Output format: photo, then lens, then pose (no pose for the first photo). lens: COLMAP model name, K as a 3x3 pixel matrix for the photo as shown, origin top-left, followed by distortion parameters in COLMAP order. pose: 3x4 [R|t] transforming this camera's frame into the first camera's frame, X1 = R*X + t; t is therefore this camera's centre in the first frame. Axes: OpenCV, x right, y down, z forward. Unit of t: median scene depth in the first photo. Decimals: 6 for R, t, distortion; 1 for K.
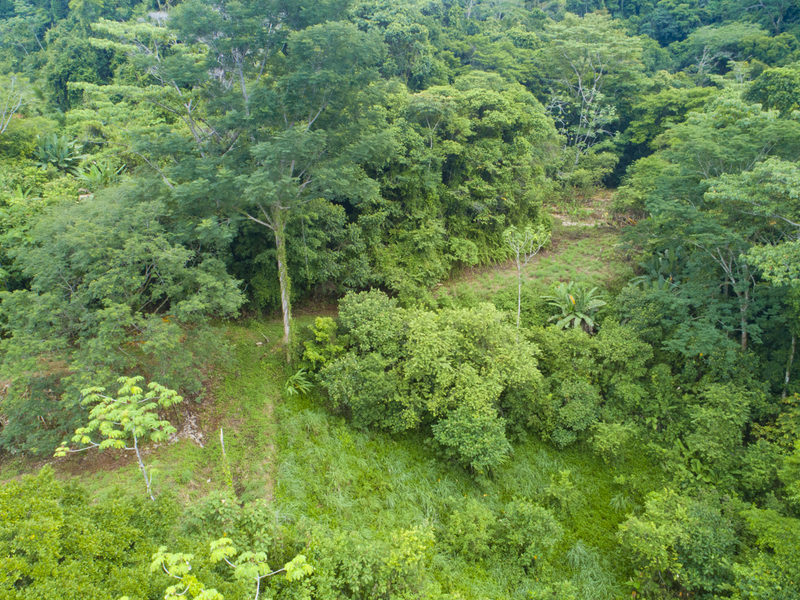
lens RADIAL K [[603.4, 0, 401.3], [0, 603.4, 302.5], [0, 0, 1]] dist [-0.007566, 0.005441]
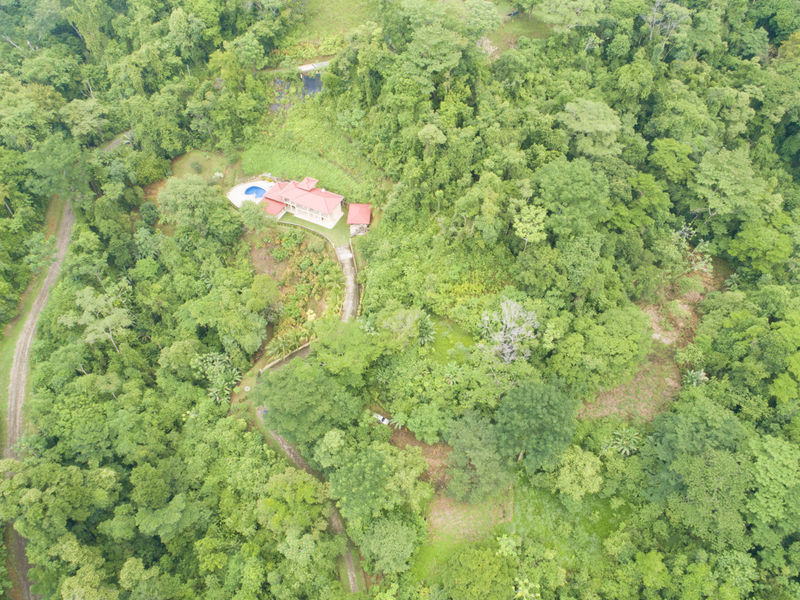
lens RADIAL K [[603.4, 0, 401.3], [0, 603.4, 302.5], [0, 0, 1]] dist [-0.007566, 0.005441]
pose [[0.975728, 0.192173, -0.104996, -0.596697], [-0.106641, 0.835752, 0.538652, -2.171186], [0.191265, -0.514381, 0.835960, -1.252544]]
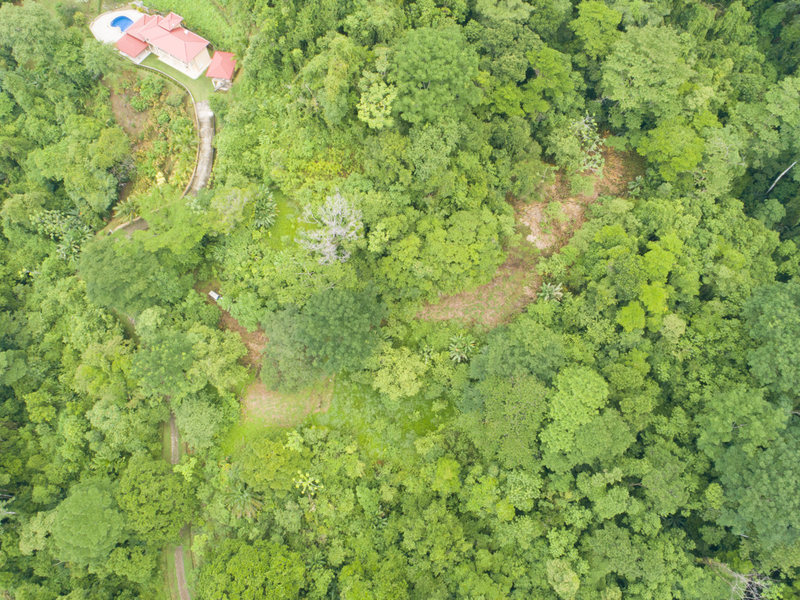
lens RADIAL K [[603.4, 0, 401.3], [0, 603.4, 302.5], [0, 0, 1]] dist [-0.007566, 0.005441]
pose [[0.942444, 0.322660, -0.087697, 0.270963], [-0.142530, 0.624929, 0.767560, -2.449079], [0.302466, -0.710883, 0.634949, -0.637795]]
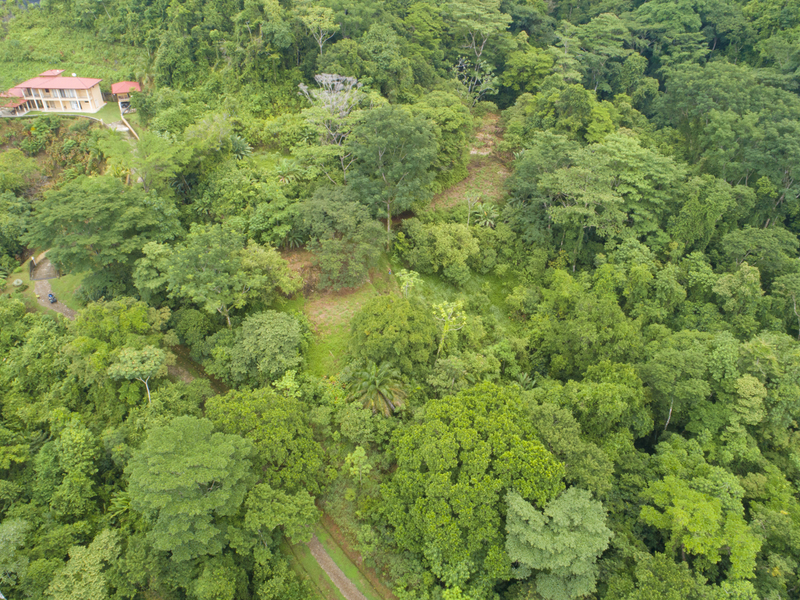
lens RADIAL K [[603.4, 0, 401.3], [0, 603.4, 302.5], [0, 0, 1]] dist [-0.007566, 0.005441]
pose [[0.971056, -0.083035, 0.223953, -0.739446], [0.012810, 0.954382, 0.298314, -0.468469], [-0.238507, -0.286811, 0.927822, -1.520297]]
